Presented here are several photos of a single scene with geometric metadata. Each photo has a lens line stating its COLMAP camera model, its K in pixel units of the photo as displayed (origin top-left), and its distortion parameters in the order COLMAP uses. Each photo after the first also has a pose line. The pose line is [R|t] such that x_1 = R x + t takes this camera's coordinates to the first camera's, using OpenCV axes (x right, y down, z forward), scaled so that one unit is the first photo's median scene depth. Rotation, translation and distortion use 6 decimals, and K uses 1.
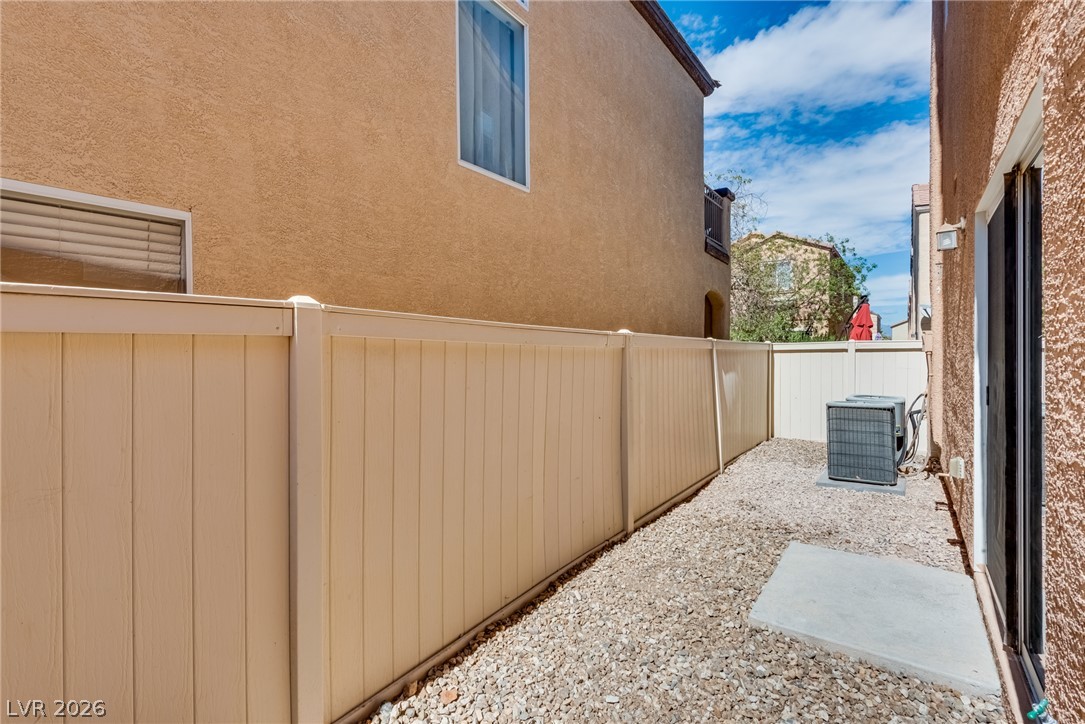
lens RADIAL K [[481.3, 0, 524.6], [0, 481.3, 360.6], [0, 0, 1]] dist [-0.022161, -0.000616]
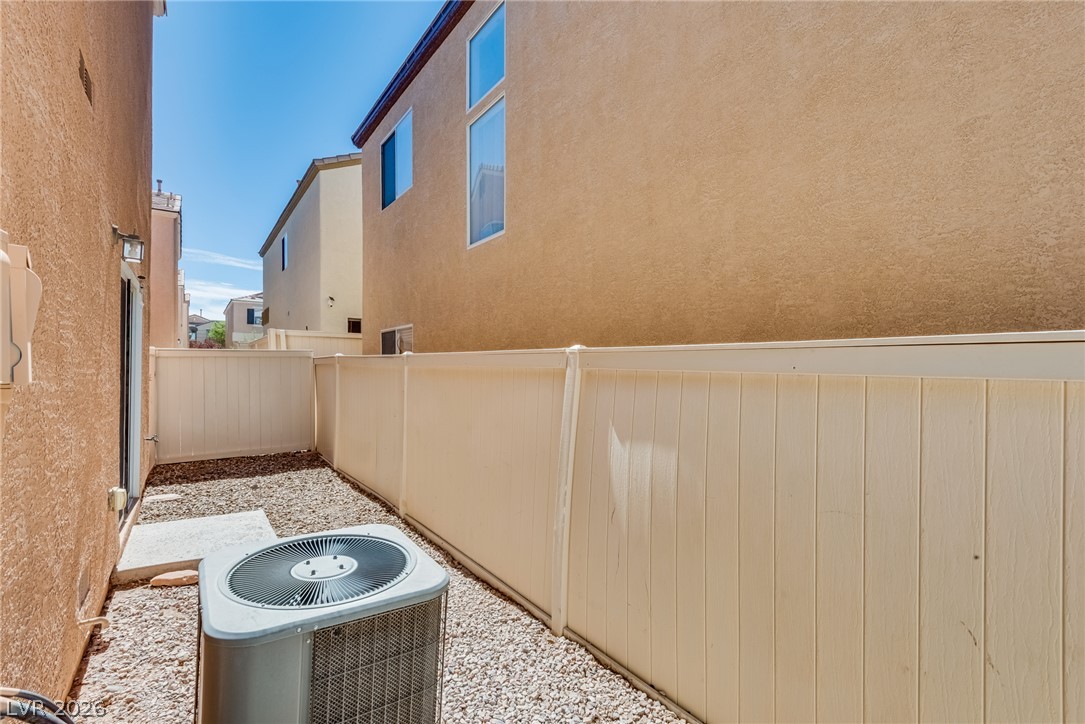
lens RADIAL K [[487.4, 0, 539.1], [0, 487.4, 367.7], [0, 0, 1]] dist [-0.001219, -0.000548]
pose [[-0.291284, -0.000073, -0.956637, 0.968194], [-0.028233, 0.999565, 0.008520, -0.032402], [0.956220, 0.029490, -0.291159, 1.245257]]
